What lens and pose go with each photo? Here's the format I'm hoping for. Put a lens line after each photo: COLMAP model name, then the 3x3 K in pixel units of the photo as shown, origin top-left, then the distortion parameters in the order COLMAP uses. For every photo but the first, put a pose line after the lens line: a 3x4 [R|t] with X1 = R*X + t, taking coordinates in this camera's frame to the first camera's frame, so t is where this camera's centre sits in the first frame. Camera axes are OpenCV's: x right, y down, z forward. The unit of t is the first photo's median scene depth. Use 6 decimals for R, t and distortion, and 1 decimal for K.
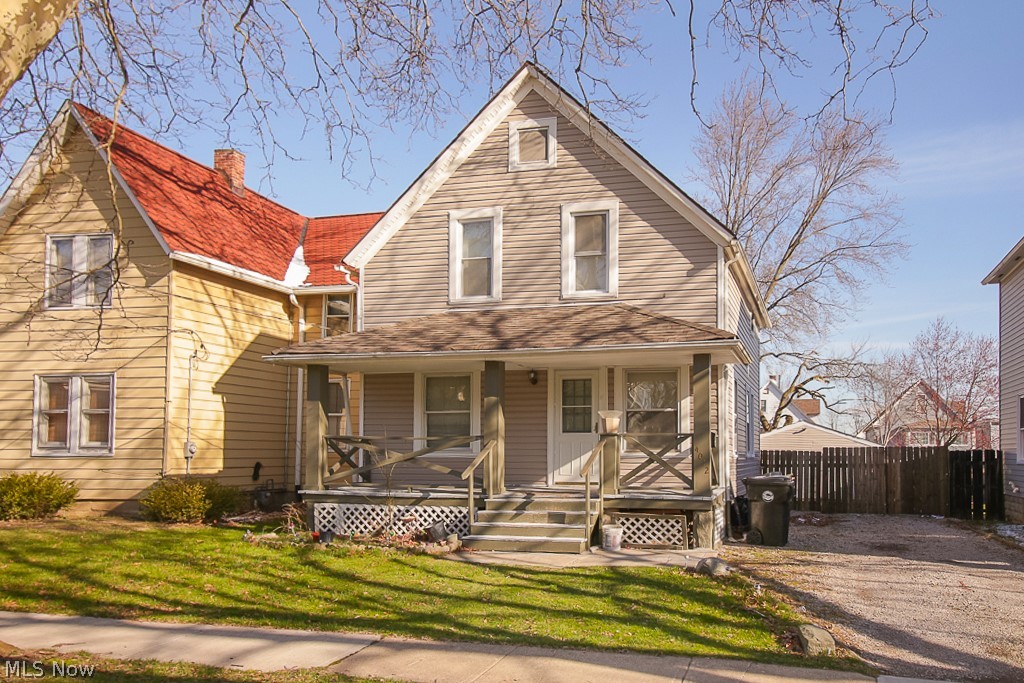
lens RADIAL K [[1001.3, 0, 512.6], [0, 1001.3, 341.1], [0, 0, 1]] dist [0.024618, 0.000000]
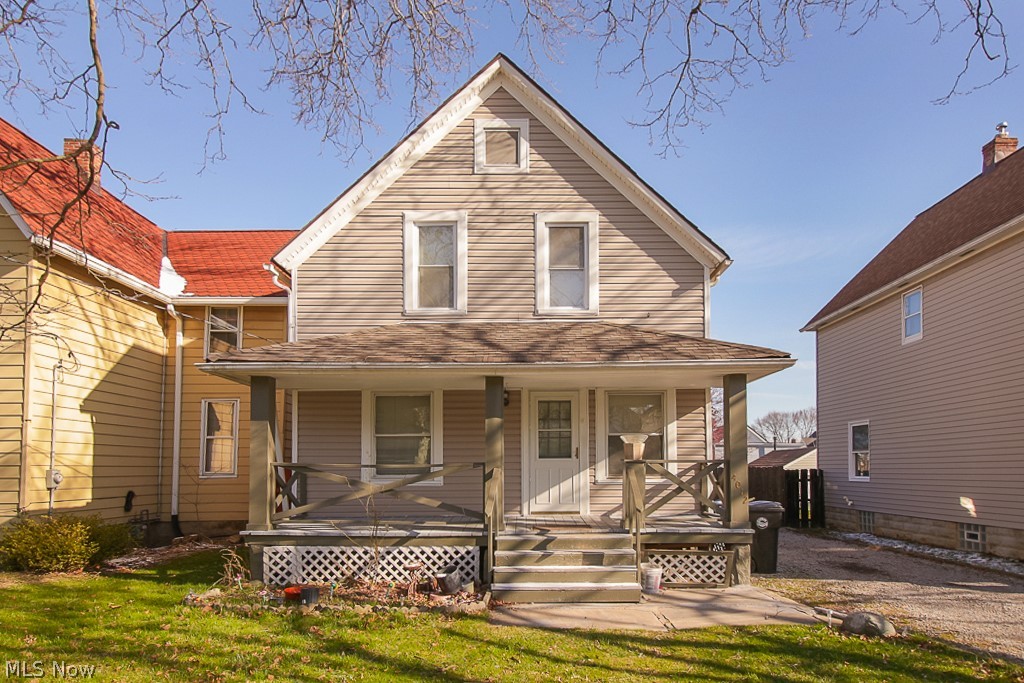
lens RADIAL K [[763.3, 0, 519.0], [0, 763.3, 400.6], [0, 0, 1]] dist [0.022967, -0.012166]
pose [[0.948239, 0.020220, 0.316912, -0.182408], [-0.027925, 0.999414, 0.019789, 0.023287], [-0.316326, -0.027614, 0.948248, 0.319435]]
